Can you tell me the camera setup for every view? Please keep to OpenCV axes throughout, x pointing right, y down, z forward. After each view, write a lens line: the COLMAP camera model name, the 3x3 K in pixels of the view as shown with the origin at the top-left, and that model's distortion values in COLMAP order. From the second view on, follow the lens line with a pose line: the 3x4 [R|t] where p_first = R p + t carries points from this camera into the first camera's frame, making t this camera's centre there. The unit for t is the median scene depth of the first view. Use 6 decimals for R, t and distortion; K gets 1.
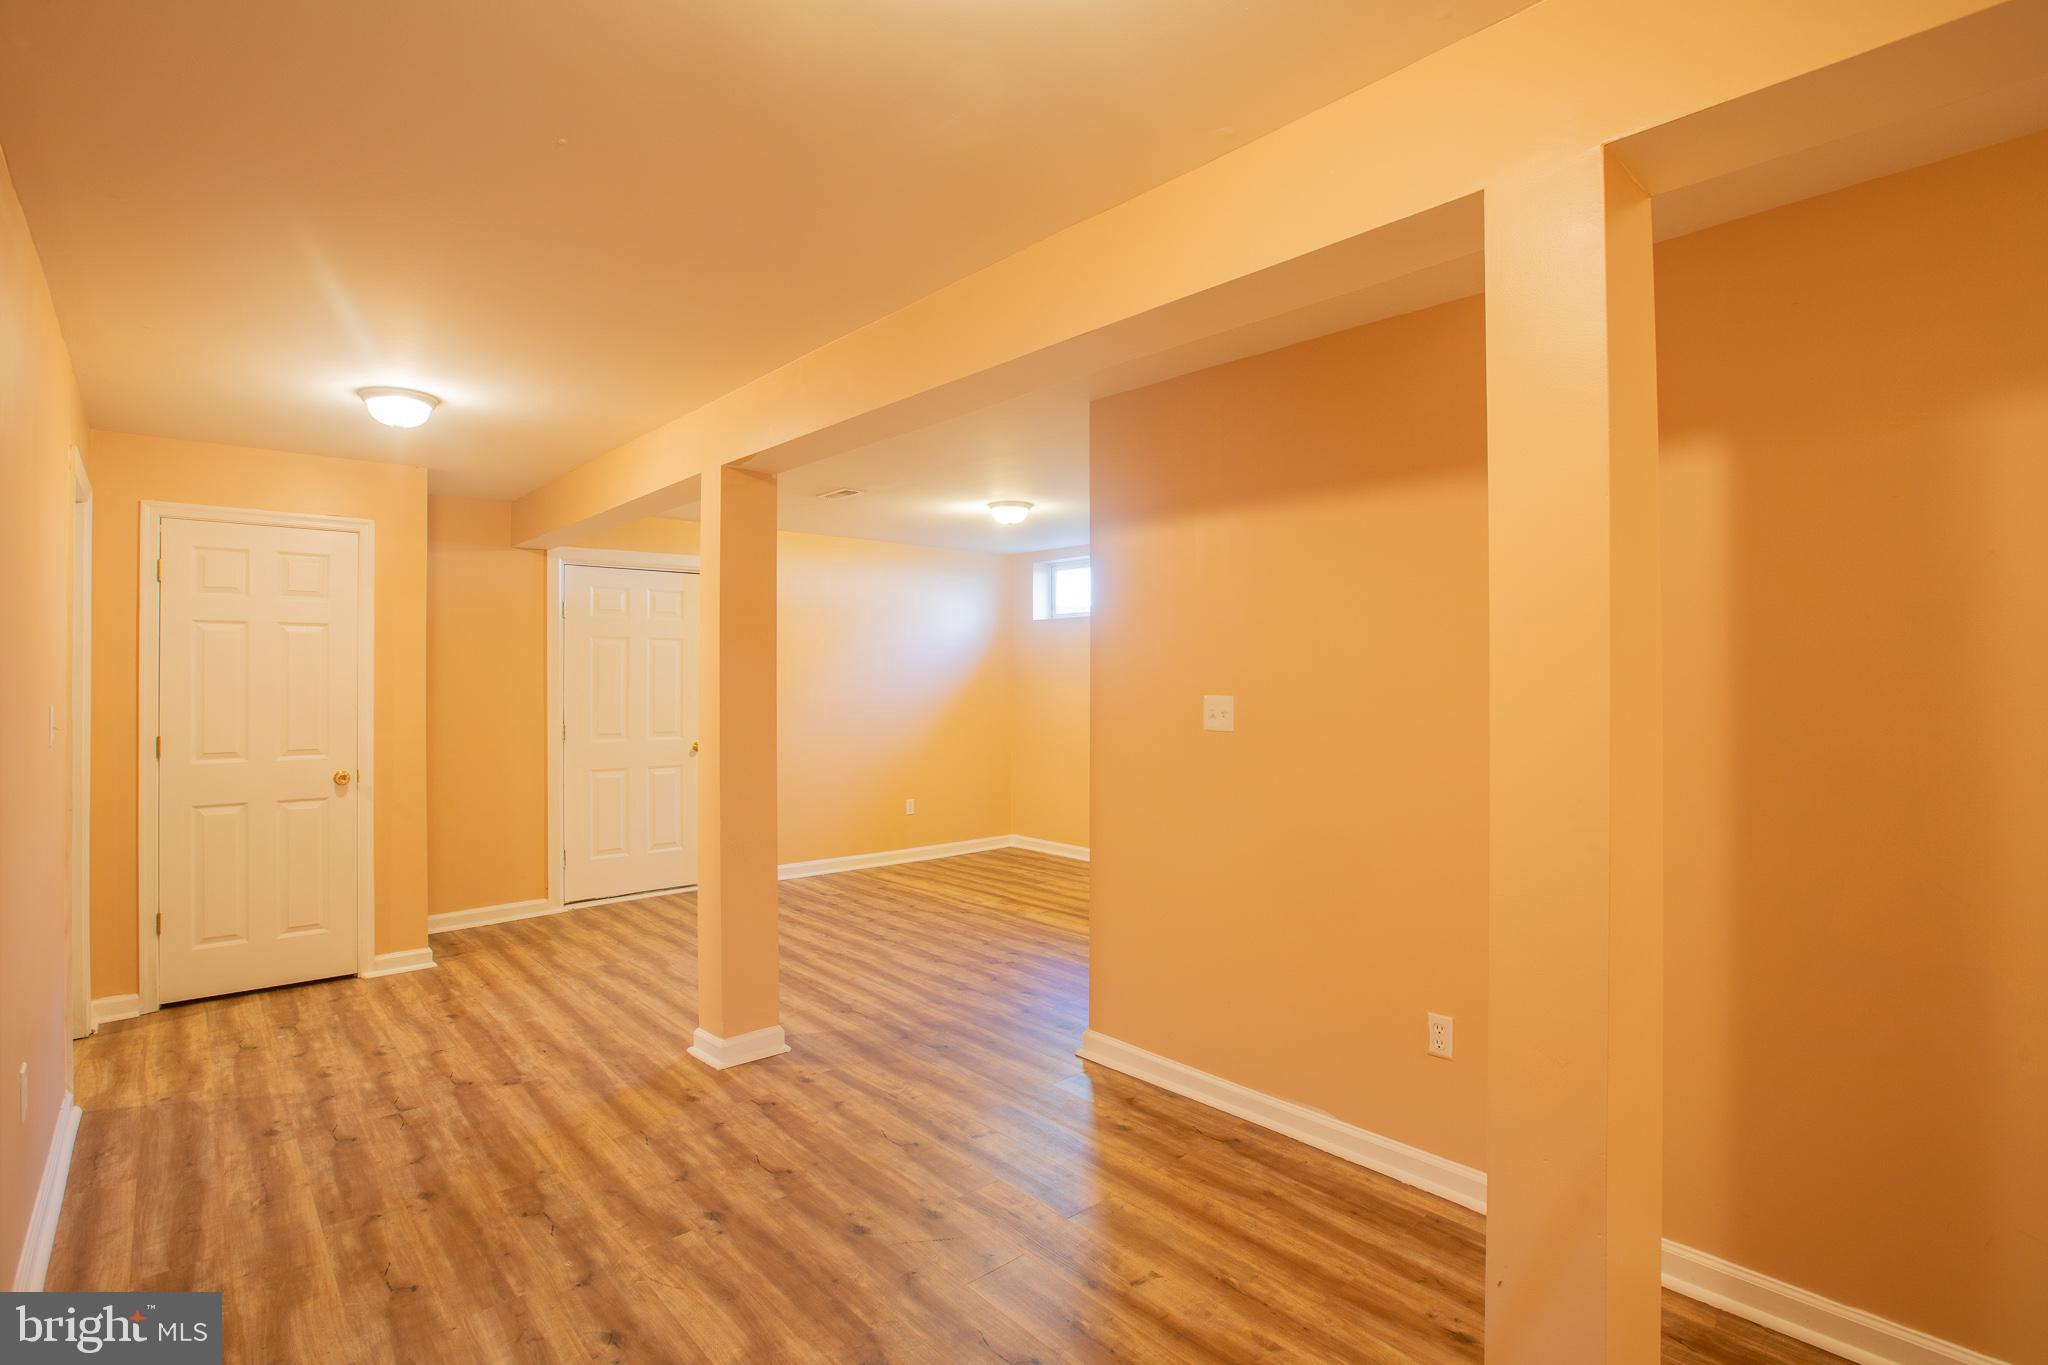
lens RADIAL K [[942.7, 0, 1031.5], [0, 942.7, 679.6], [0, 0, 1]] dist [-0.026083, 0.005190]
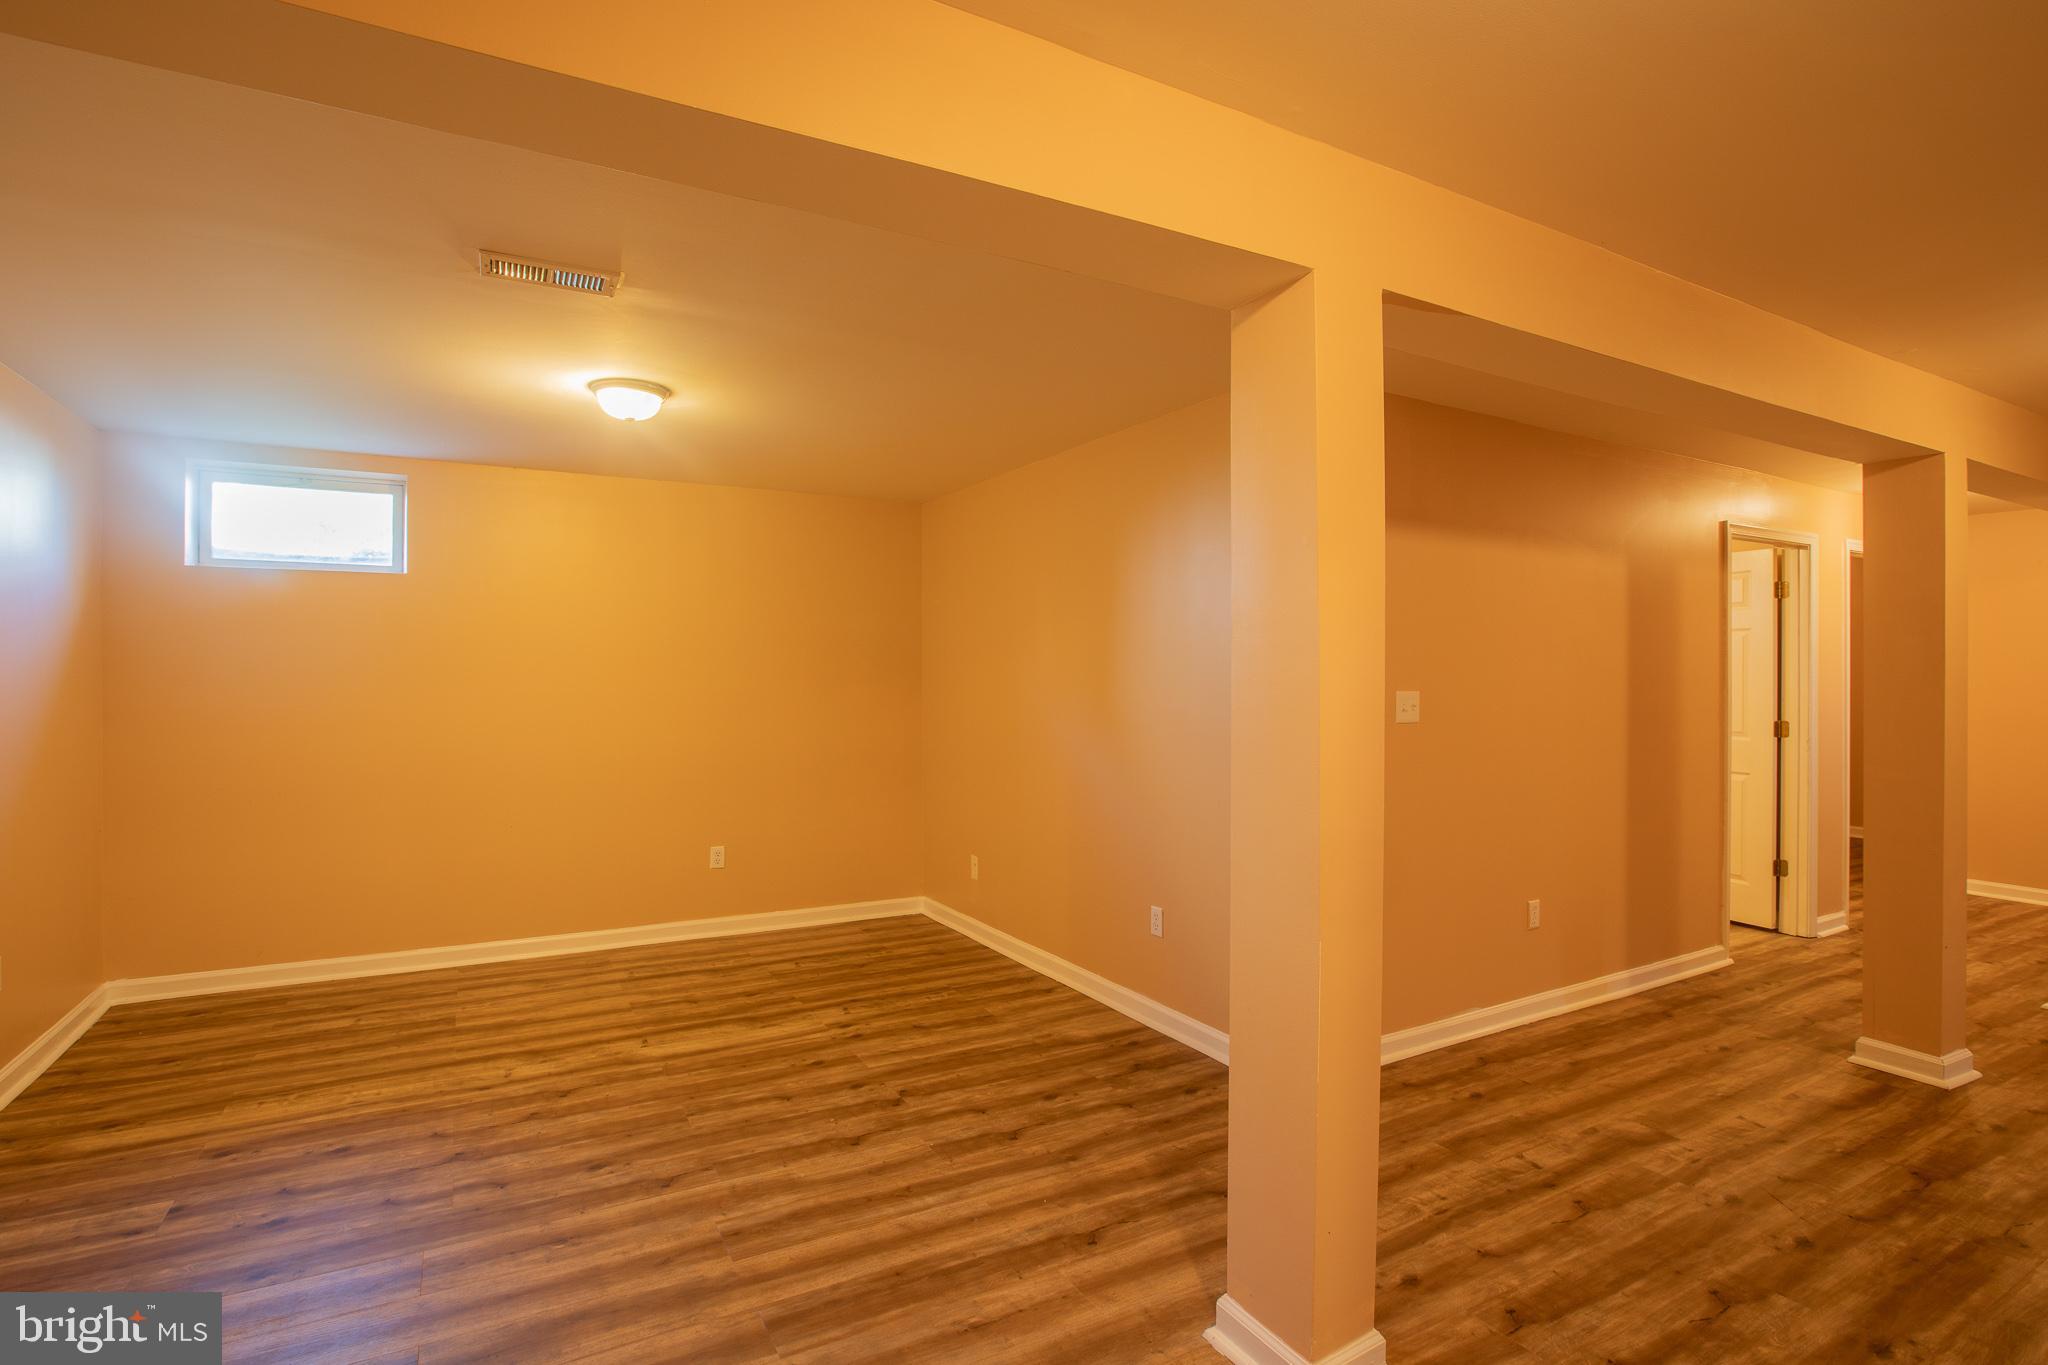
lens RADIAL K [[942.7, 0, 936.7], [0, 942.7, 680.4], [0, 0, 1]] dist [-0.026083, 0.005190]
pose [[0.269090, 0.007869, 0.963083, -0.799094], [-0.006691, 0.999958, -0.006301, 0.011147], [-0.963092, -0.004748, 0.269132, 0.956439]]
